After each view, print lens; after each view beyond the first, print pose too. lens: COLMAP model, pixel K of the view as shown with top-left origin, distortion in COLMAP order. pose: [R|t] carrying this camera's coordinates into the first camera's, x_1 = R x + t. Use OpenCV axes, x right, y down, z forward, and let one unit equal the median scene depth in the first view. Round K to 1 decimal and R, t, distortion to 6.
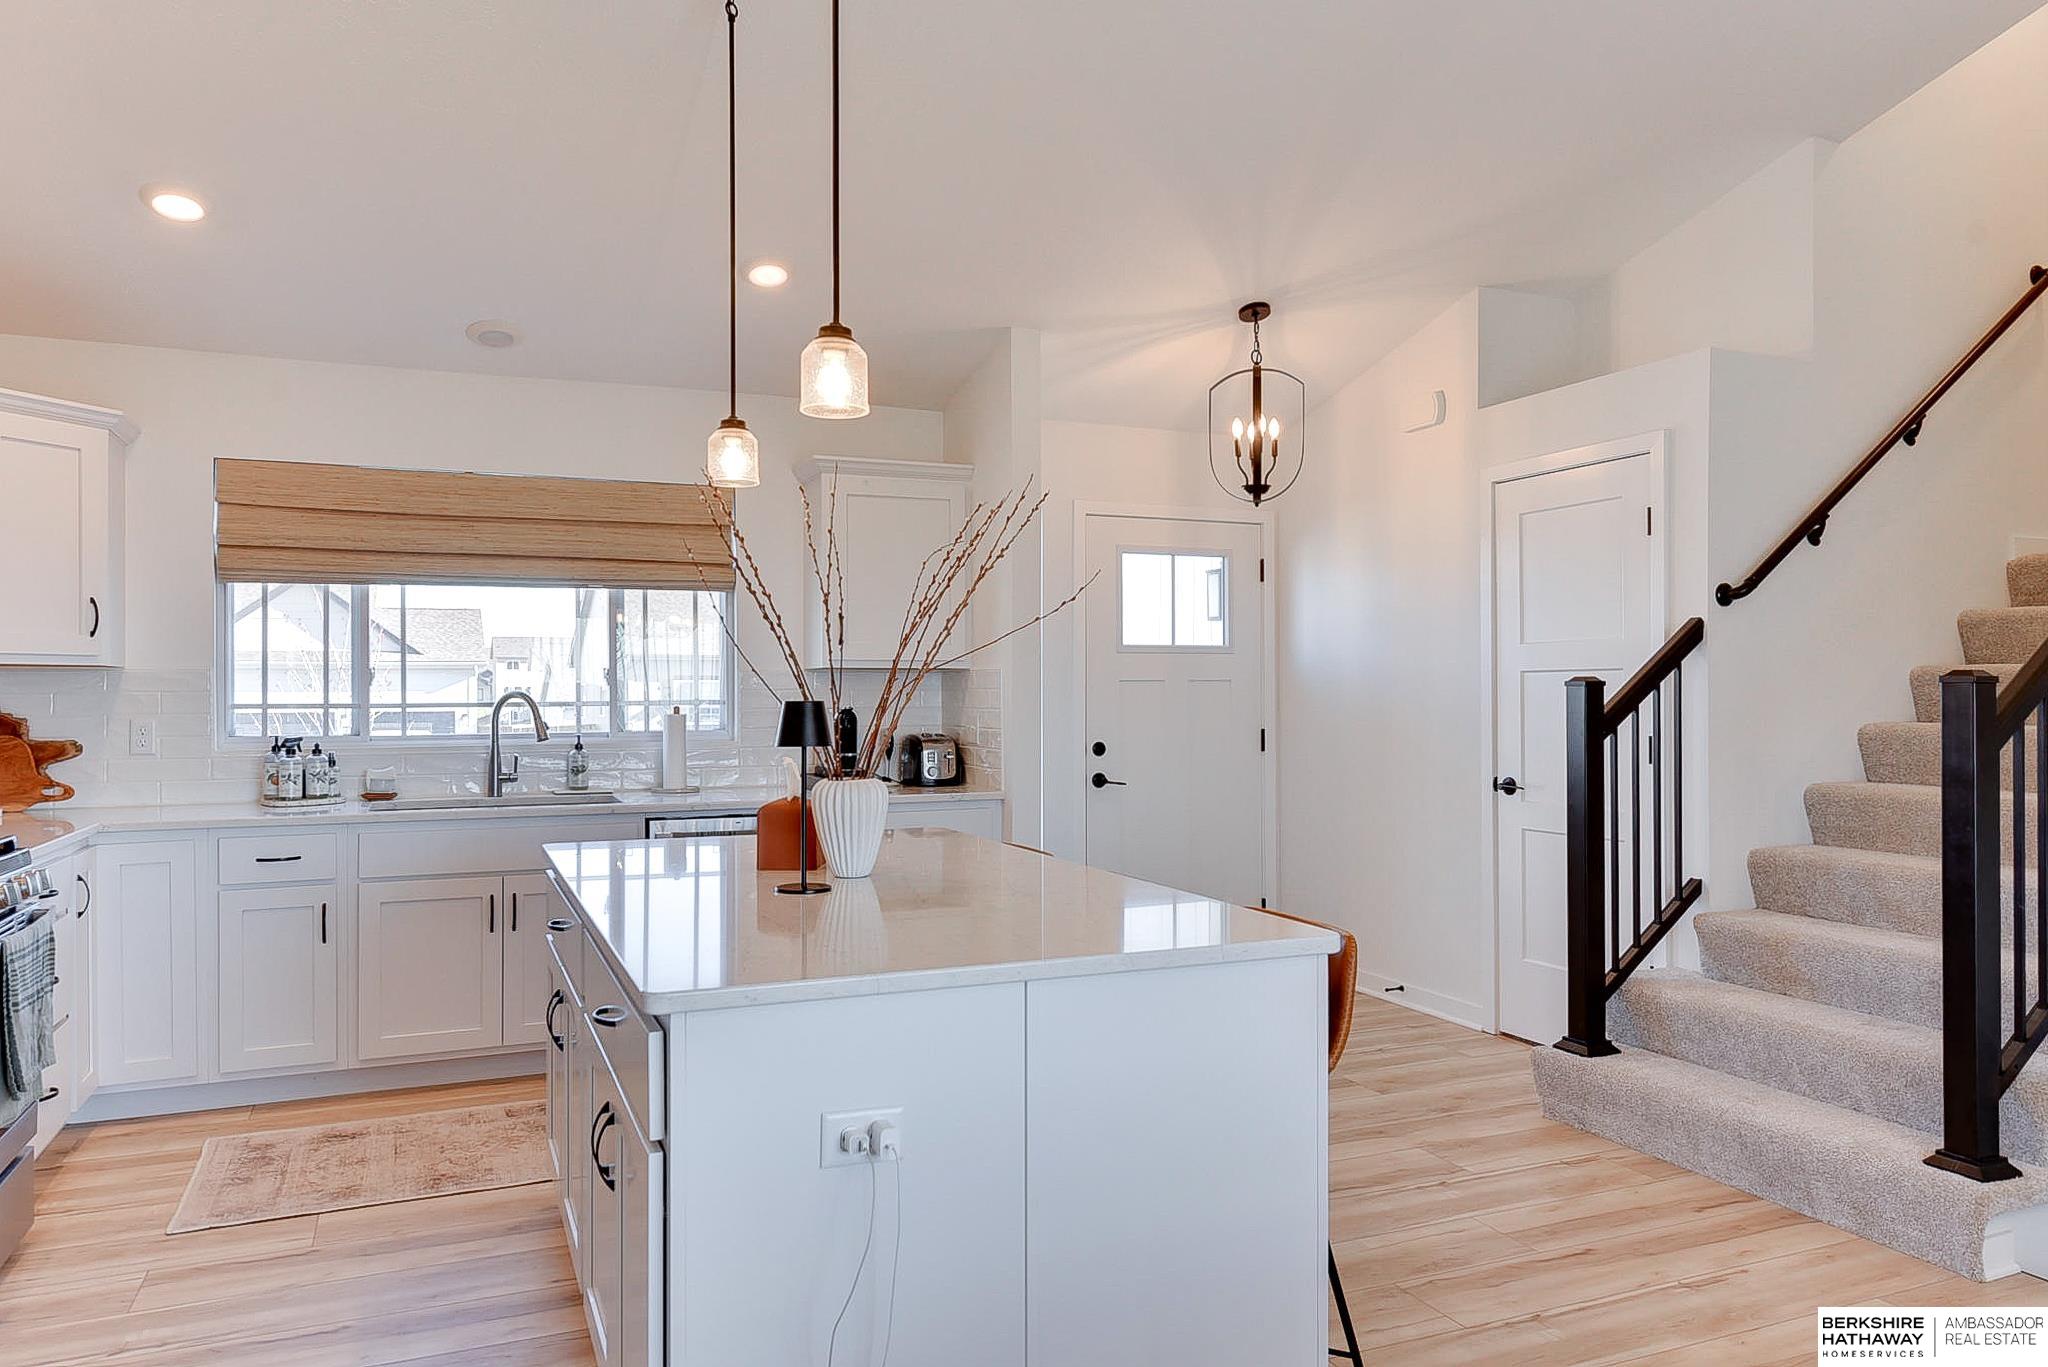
lens RADIAL K [[1365.1, 0, 1024.0], [0, 1365.1, 683.5], [0, 0, 1]] dist [0.000365, -0.000336]
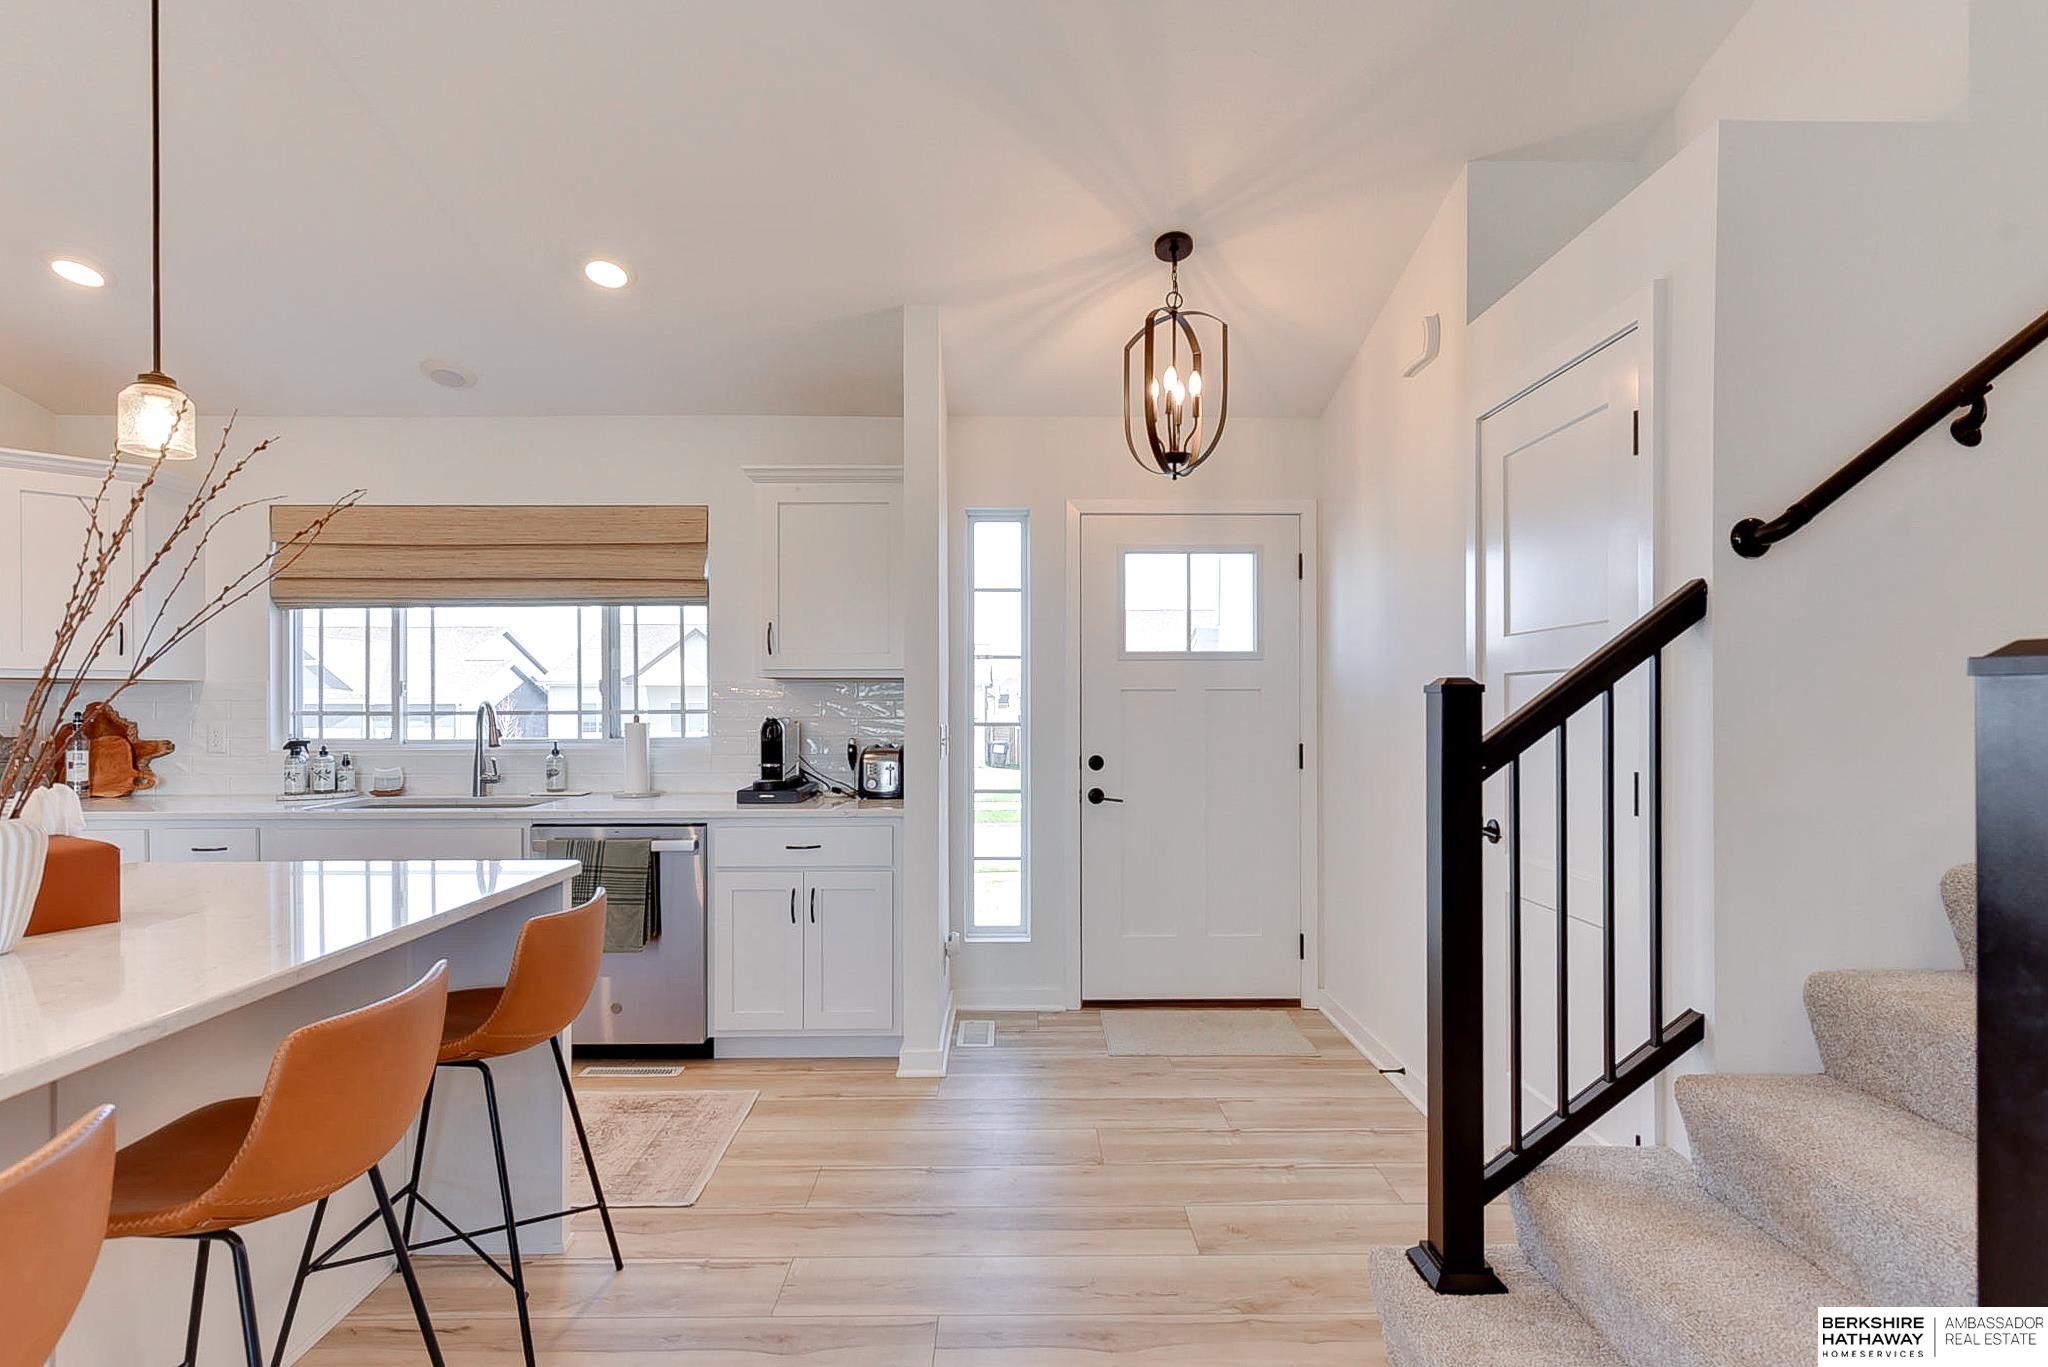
lens RADIAL K [[1016.4, 0, 1023.9], [0, 1016.4, 702.5], [0, 0, 1]] dist [0.003667, -0.000219]
pose [[0.923869, 0.001601, -0.382705, 0.340473], [0.001080, 0.999976, 0.006790, 0.002038], [0.382706, -0.006686, 0.923846, 0.411510]]
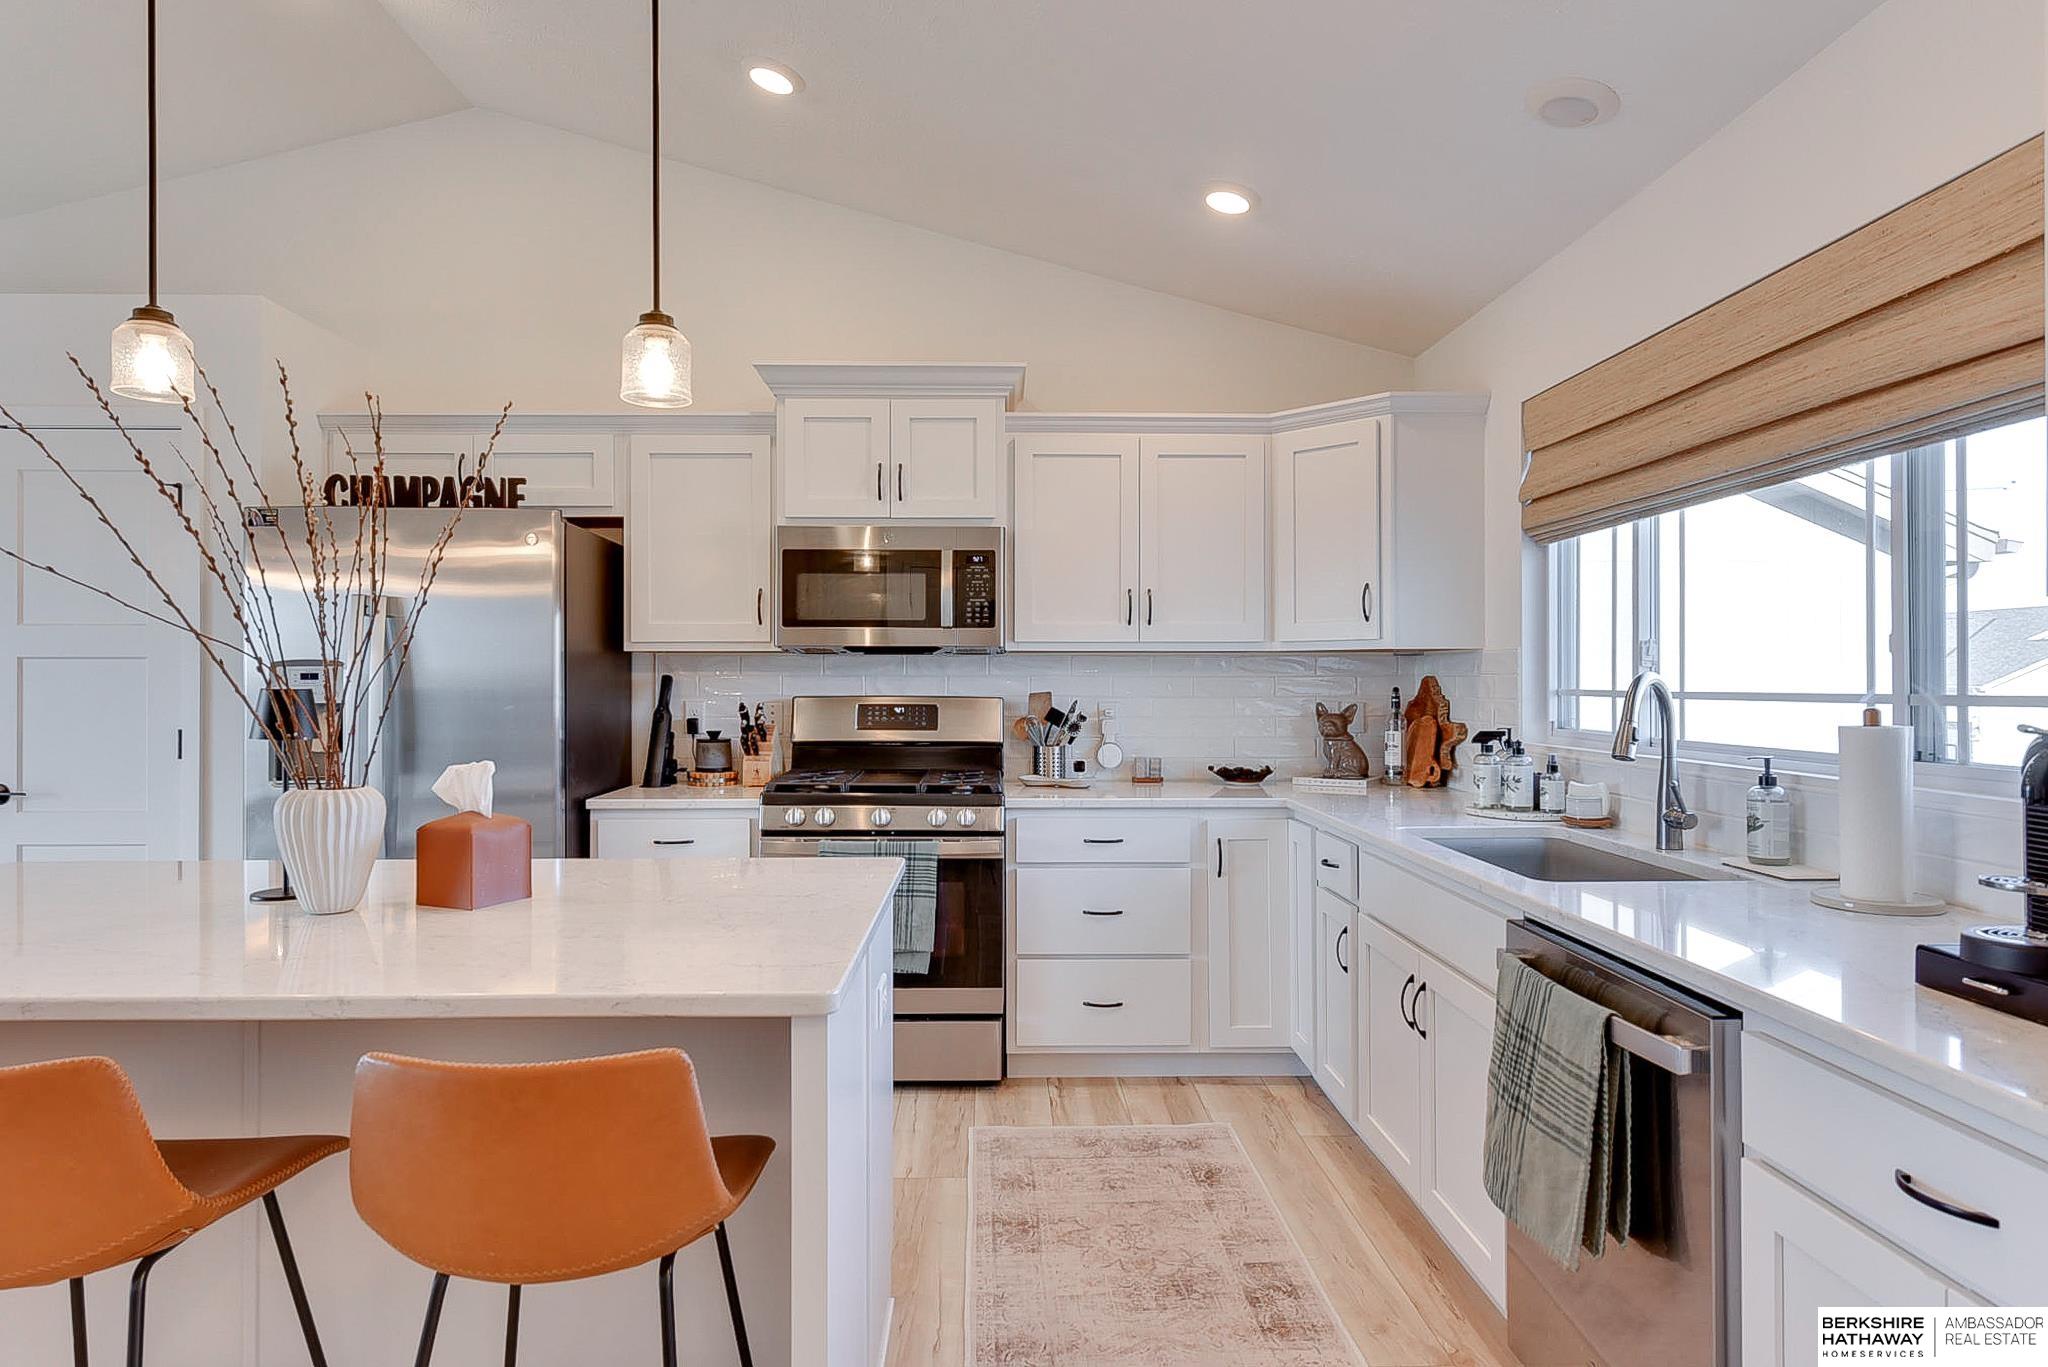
lens RADIAL K [[1166.3, 0, 1013.4], [0, 1166.3, 678.8], [0, 0, 1]] dist [0.005758, 0.002317]
pose [[-0.378187, 0.003710, -0.925722, 0.201423], [0.008773, 0.999961, 0.000423, 0.005294], [0.925688, -0.007961, -0.378205, 0.939396]]
